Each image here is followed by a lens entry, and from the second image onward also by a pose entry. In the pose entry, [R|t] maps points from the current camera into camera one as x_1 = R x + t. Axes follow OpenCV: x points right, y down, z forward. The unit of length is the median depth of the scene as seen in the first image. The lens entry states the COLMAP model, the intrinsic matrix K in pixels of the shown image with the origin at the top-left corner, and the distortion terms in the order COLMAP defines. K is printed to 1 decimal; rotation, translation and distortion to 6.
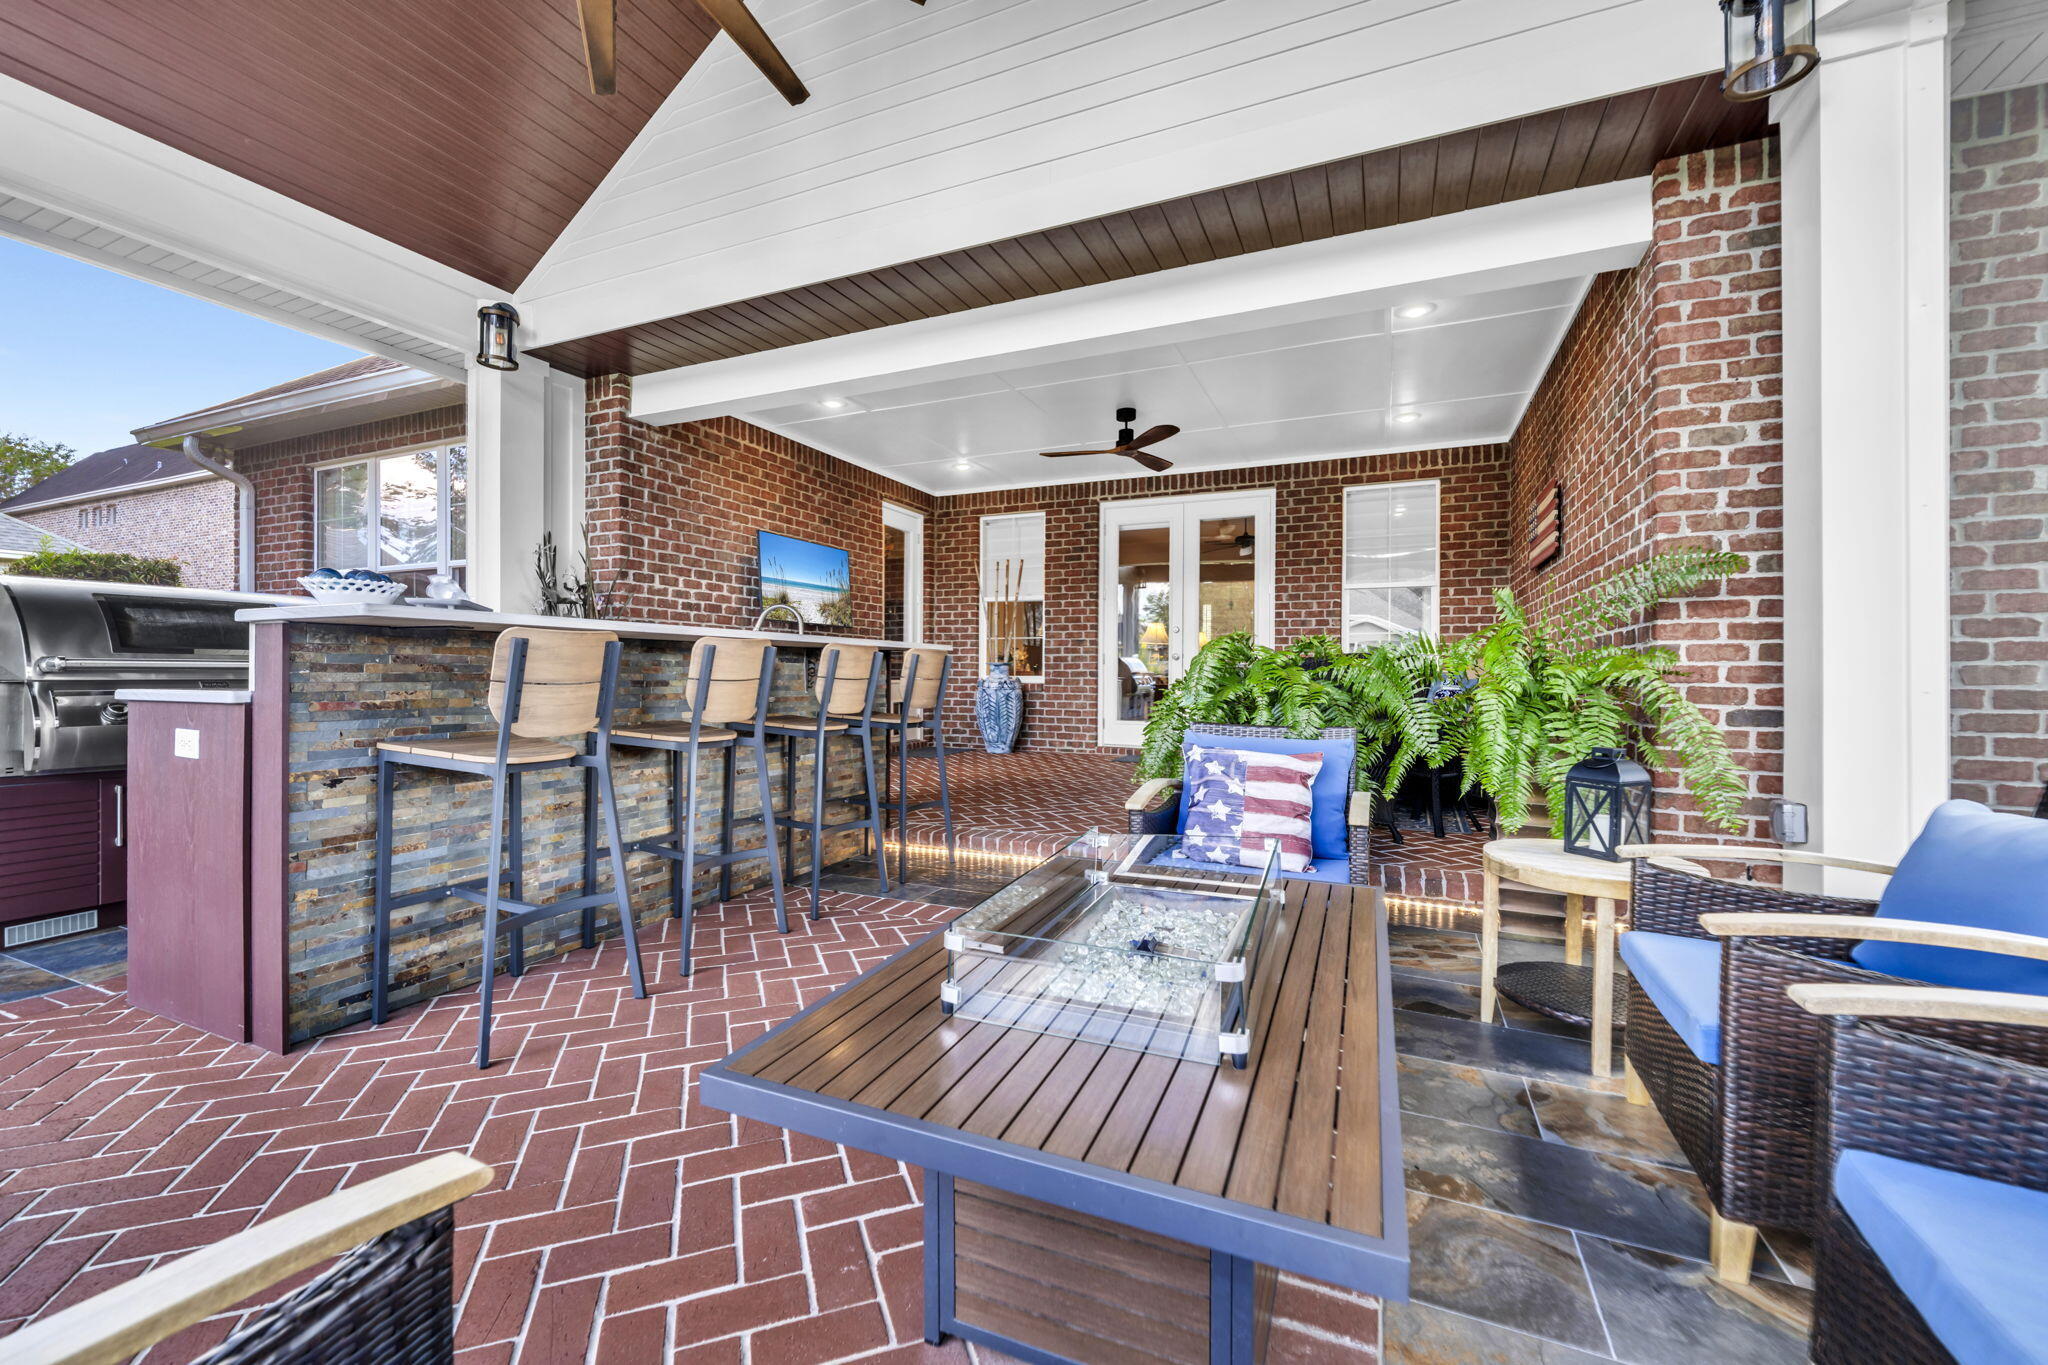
lens RADIAL K [[815.1, 0, 1043.5], [0, 815.1, 672.7], [0, 0, 1]] dist [0.012252, -0.003545]
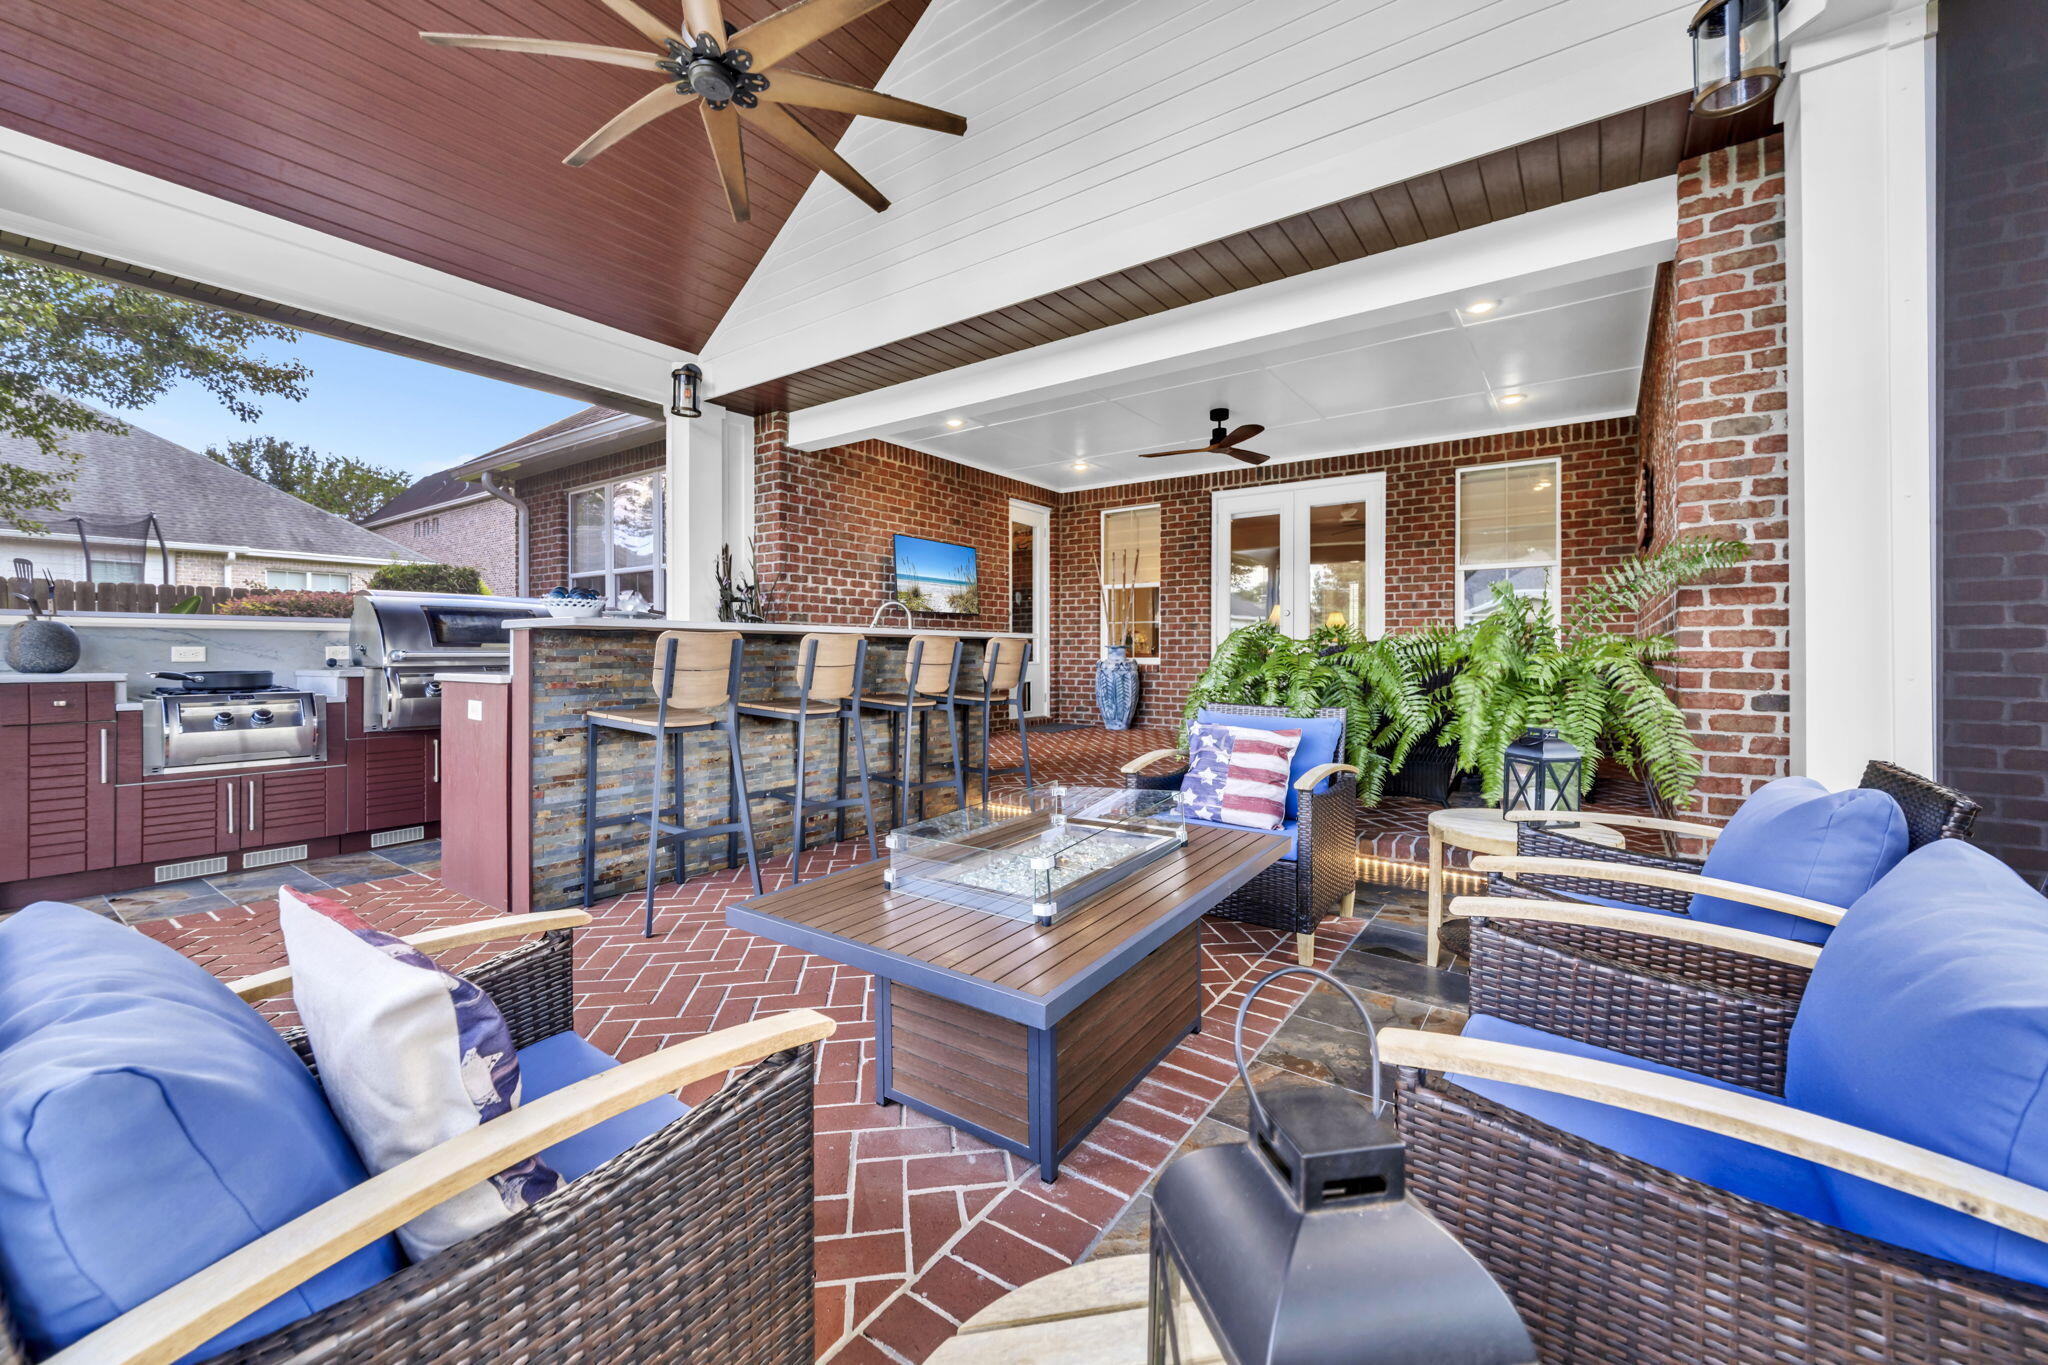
lens RADIAL K [[793.4, 0, 1046.6], [0, 793.4, 653.3], [0, 0, 1]] dist [0.009899, 0.000118]
pose [[0.981449, -0.002708, -0.191706, 0.095140], [0.002926, 0.999995, 0.000855, -0.005532], [0.191703, -0.001400, 0.981452, -0.082155]]
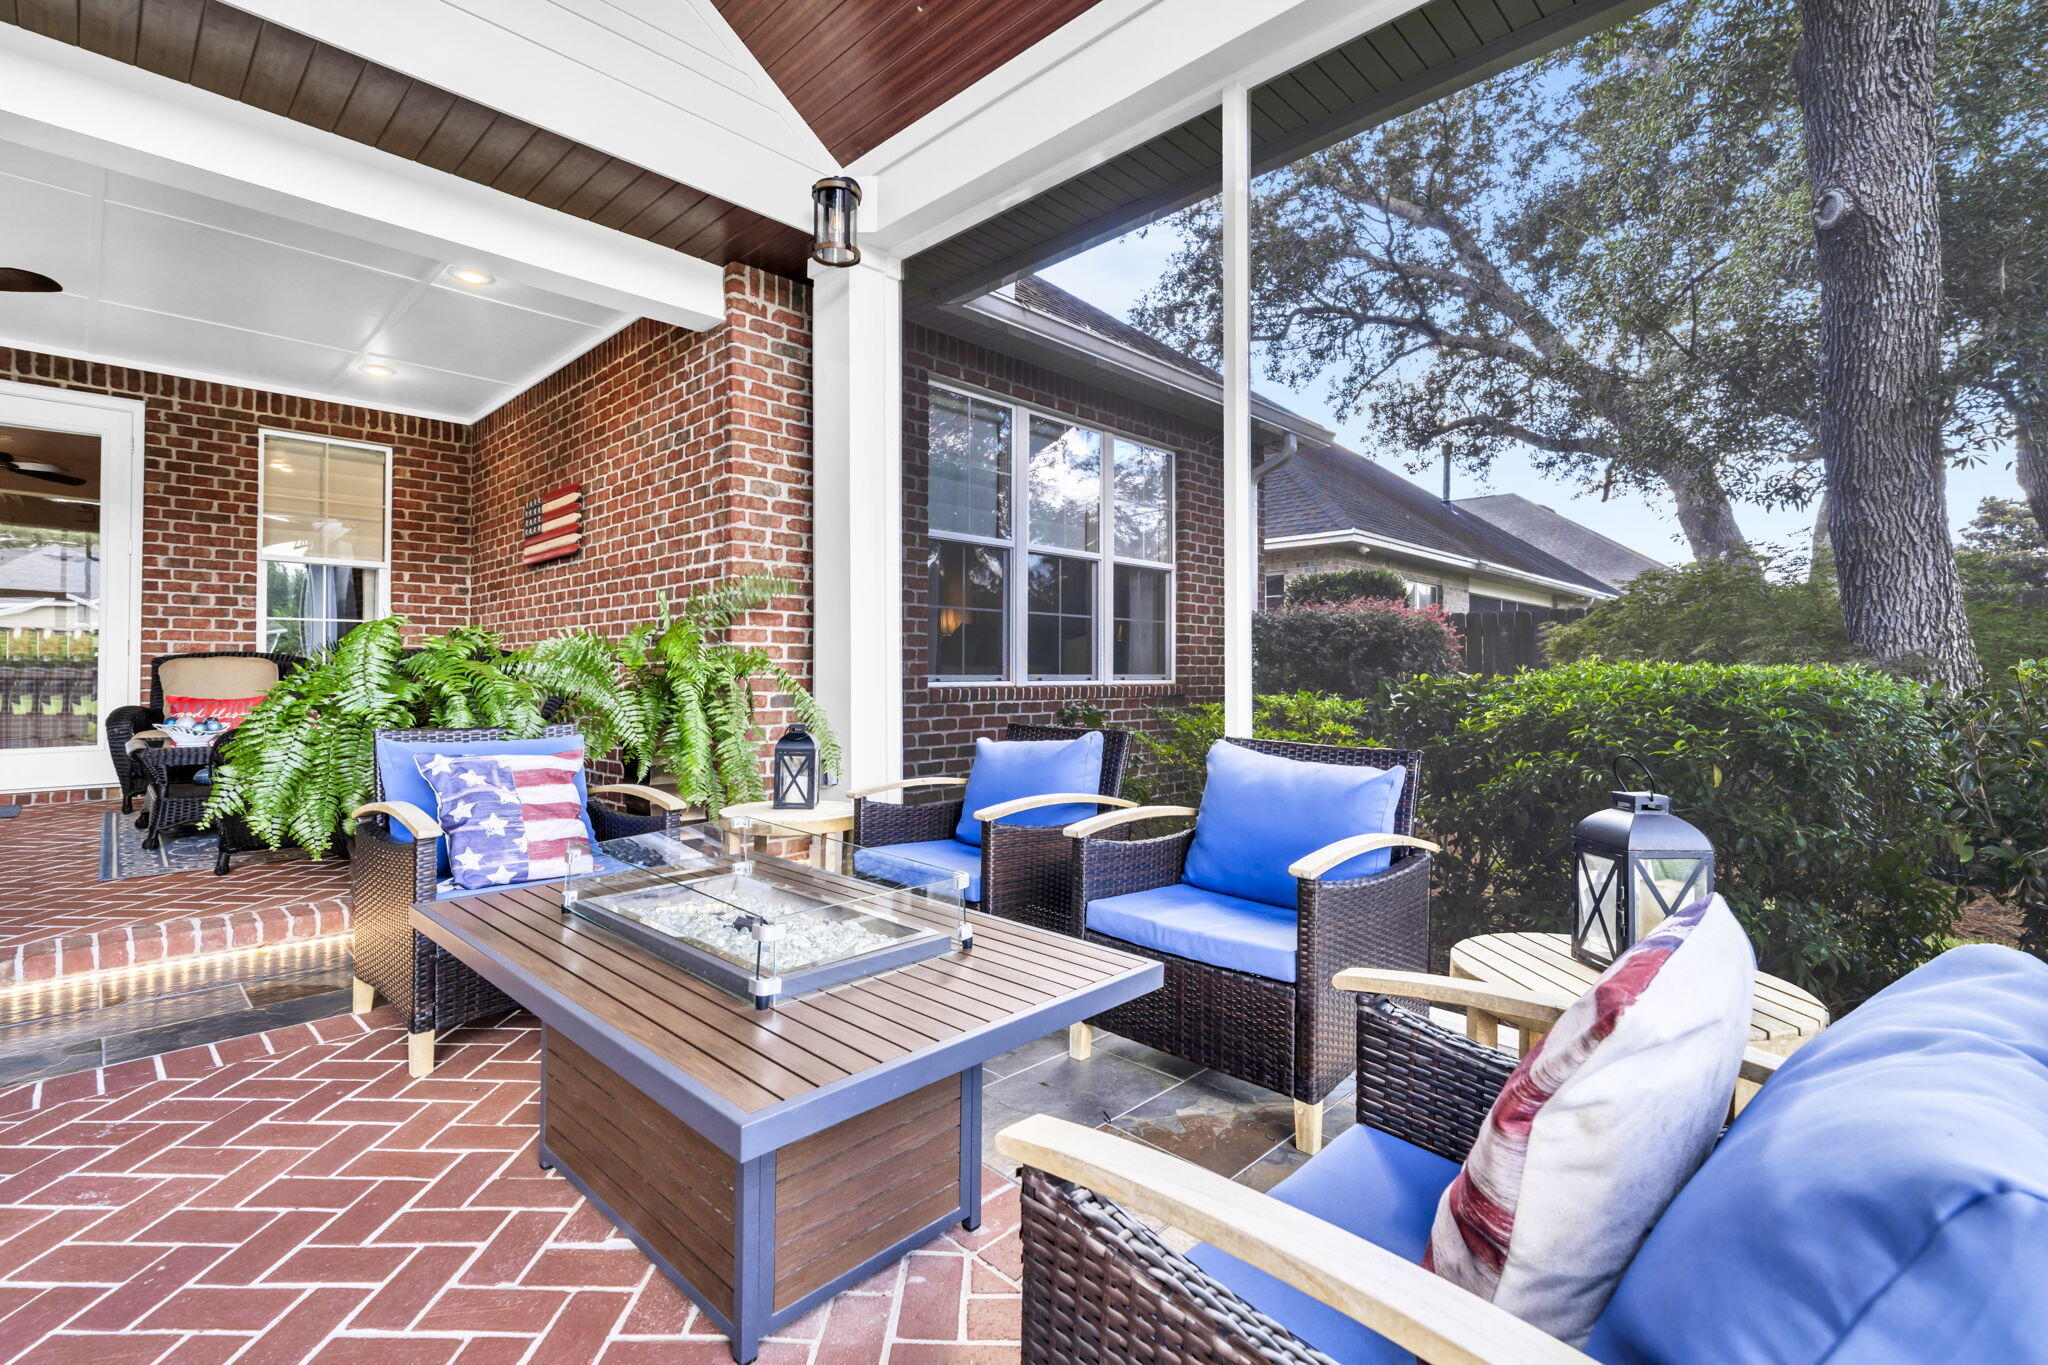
lens RADIAL K [[883.5, 0, 980.9], [0, 883.5, 660.9], [0, 0, 1]] dist [-0.001109, 0.000551]
pose [[0.392974, 0.007485, 0.919519, -0.204123], [0.000381, 0.999965, -0.008303, 0.000893], [-0.919550, 0.003613, 0.392957, 0.071431]]
